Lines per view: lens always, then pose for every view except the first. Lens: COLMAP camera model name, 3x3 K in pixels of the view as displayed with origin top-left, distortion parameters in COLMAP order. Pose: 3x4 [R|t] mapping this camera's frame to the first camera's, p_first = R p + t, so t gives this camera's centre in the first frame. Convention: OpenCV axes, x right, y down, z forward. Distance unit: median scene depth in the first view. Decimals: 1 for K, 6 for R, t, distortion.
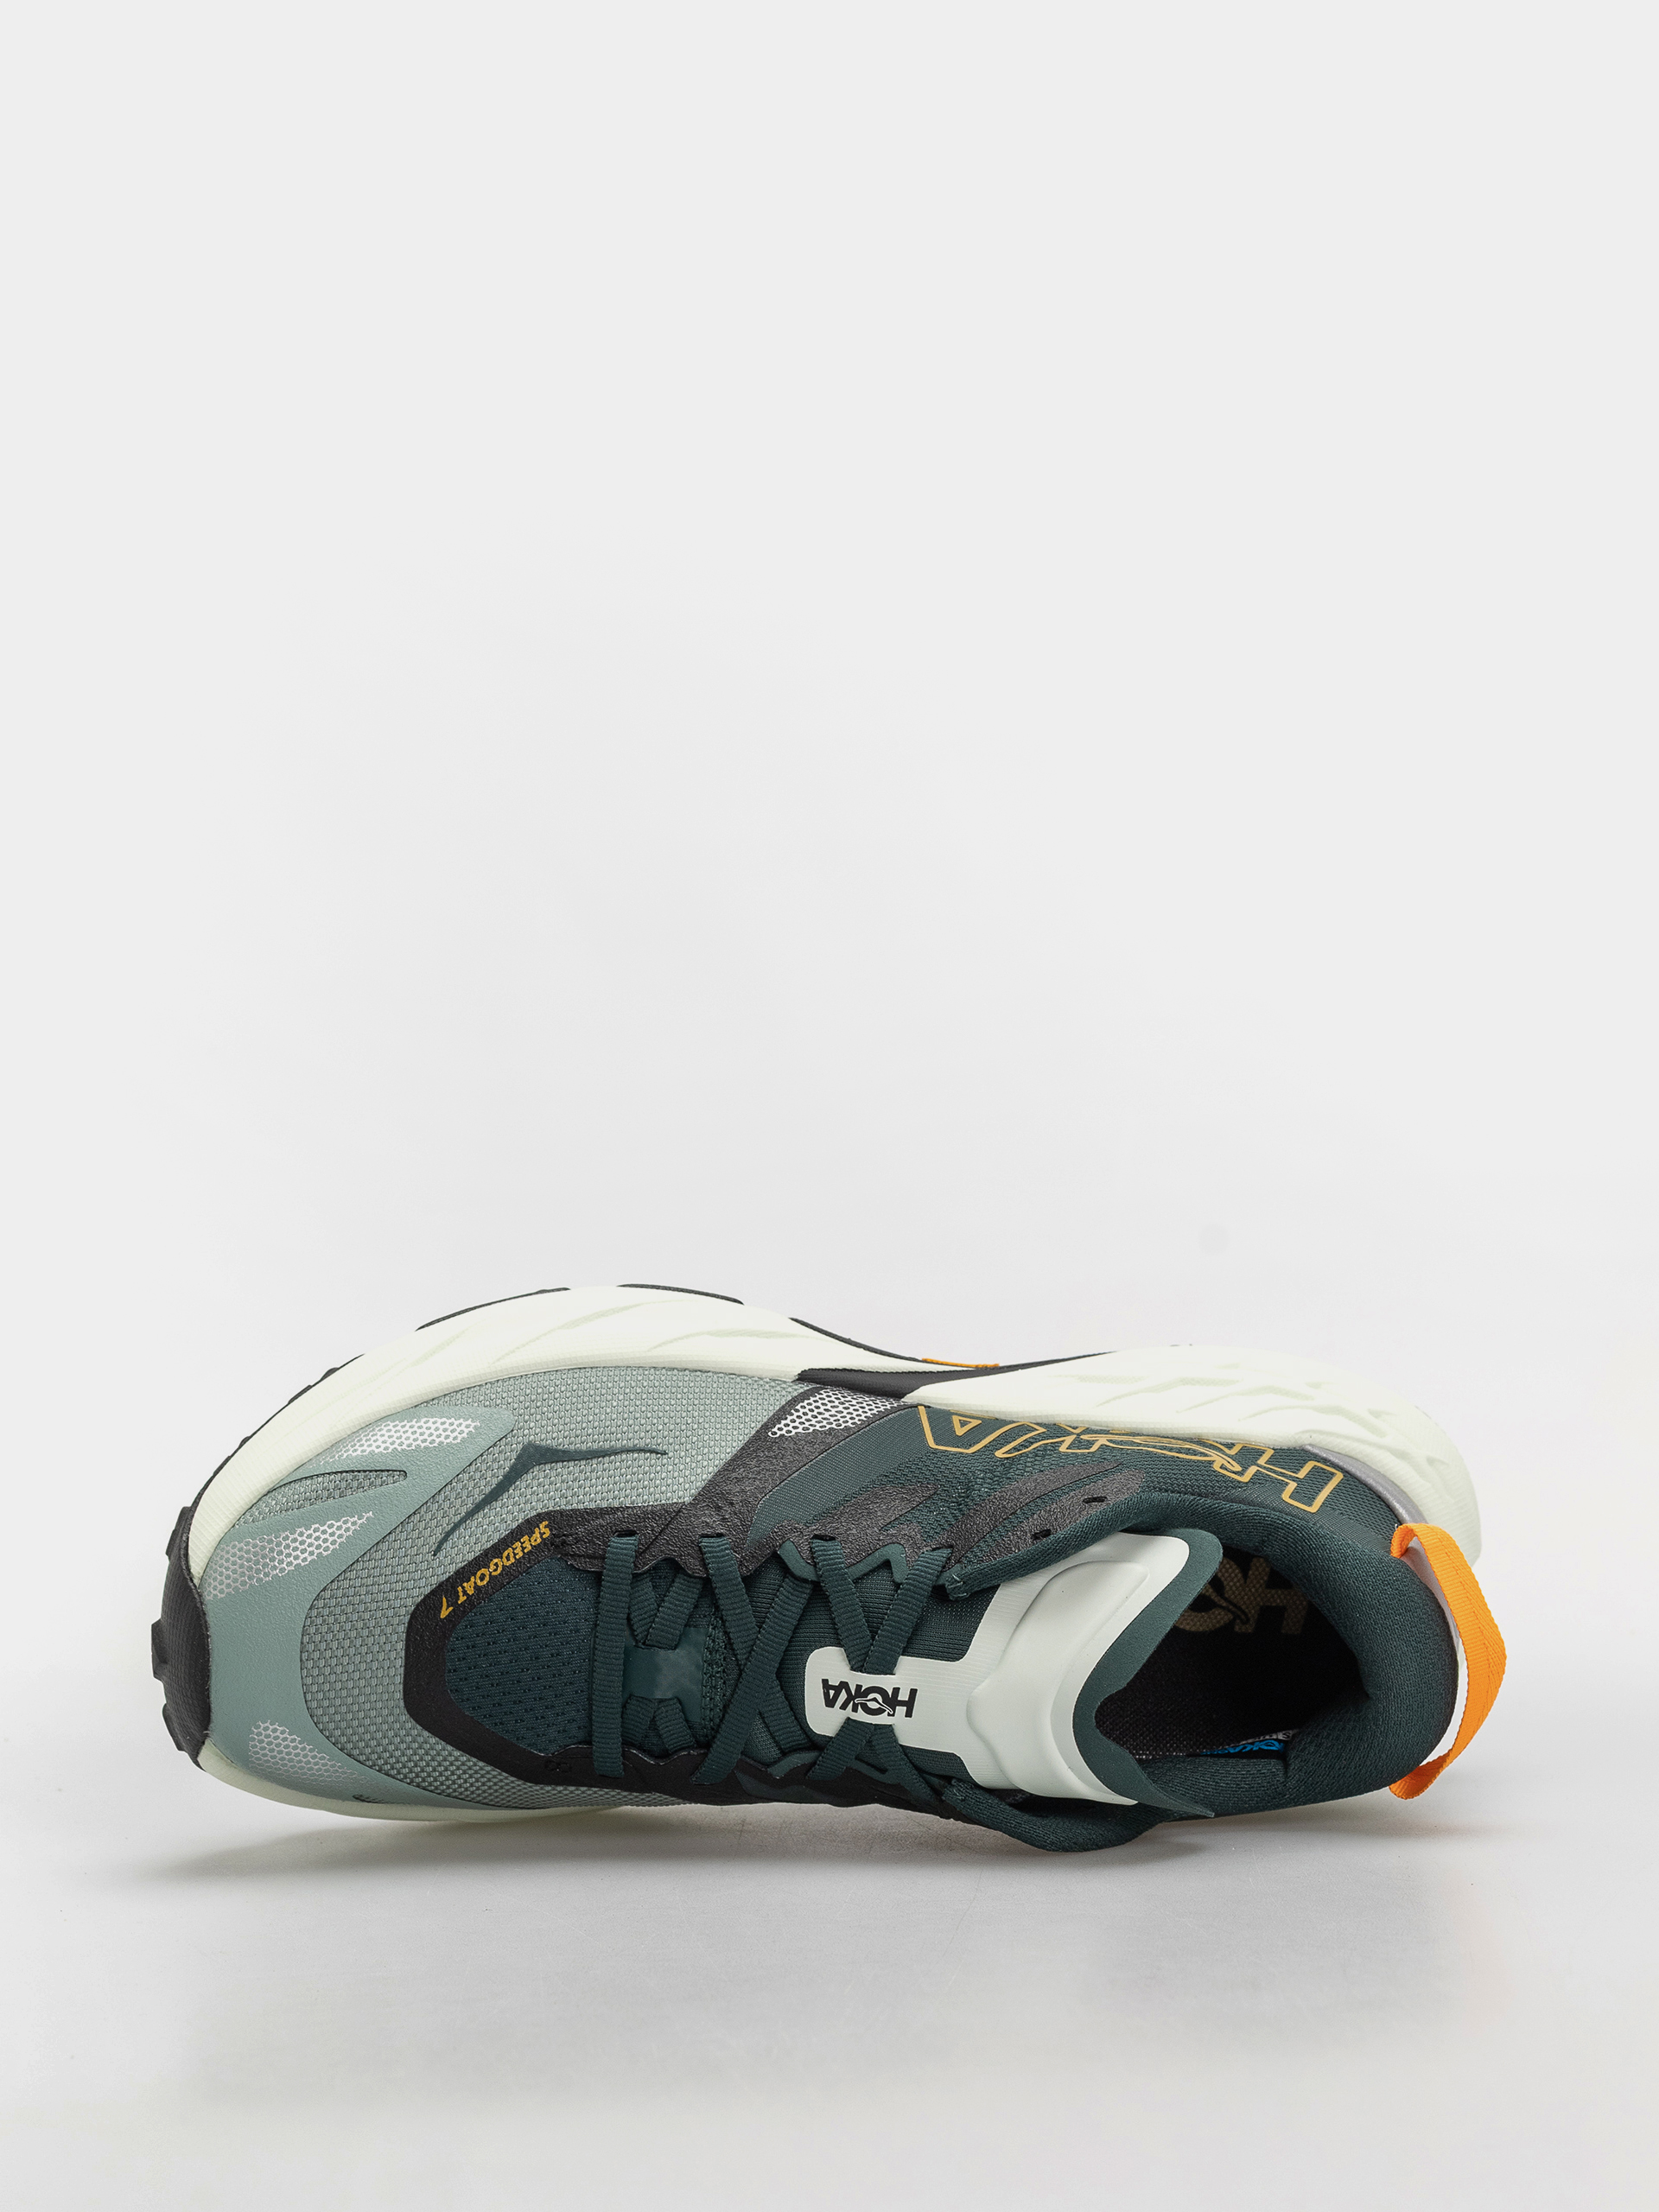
lens RADIAL K [[6926.7, 0, 830.7], [0, 6926.7, 1107.0], [0, 0, 1]] dist [0.050468, 0.000000]
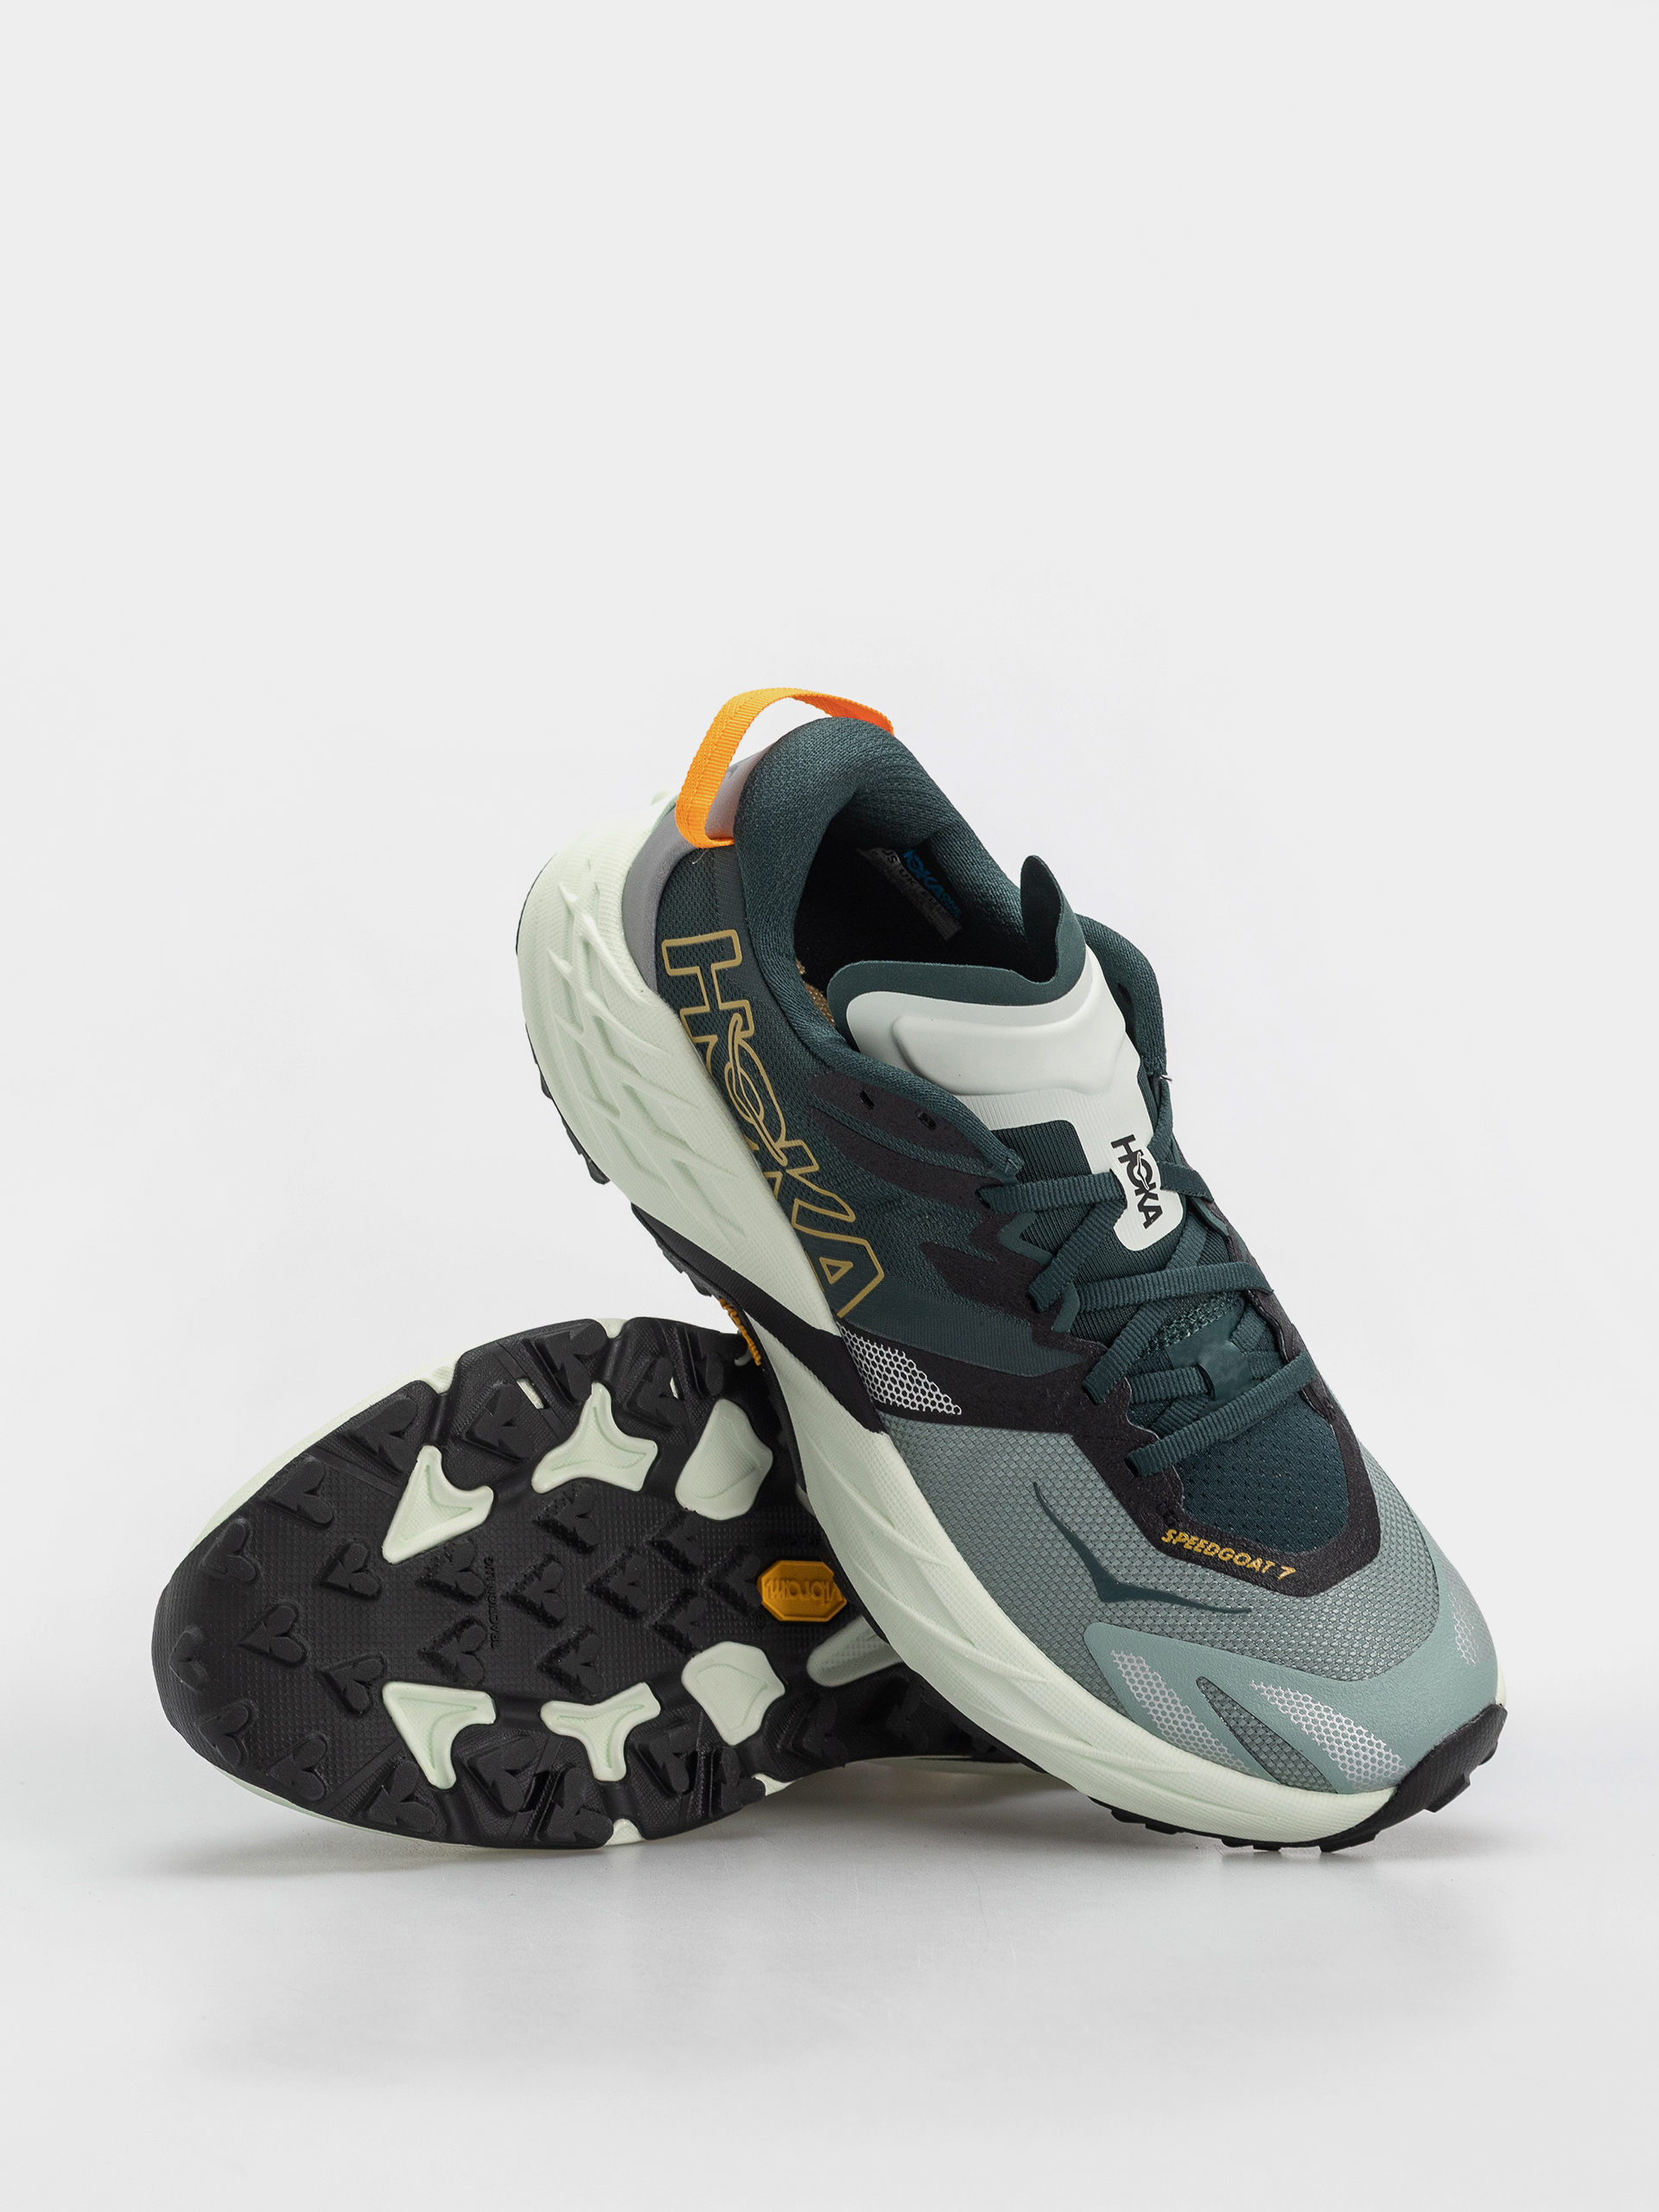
lens RADIAL K [[6926.7, 0, 832.0], [0, 6926.7, 1105.8], [0, 0, 1]] dist [0.050468, 0.000000]
pose [[-0.553686, -0.832383, 0.023882, 0.015274], [0.783503, -0.511030, 0.353512, -0.311092], [-0.282053, 0.214447, 0.935125, 0.034288]]
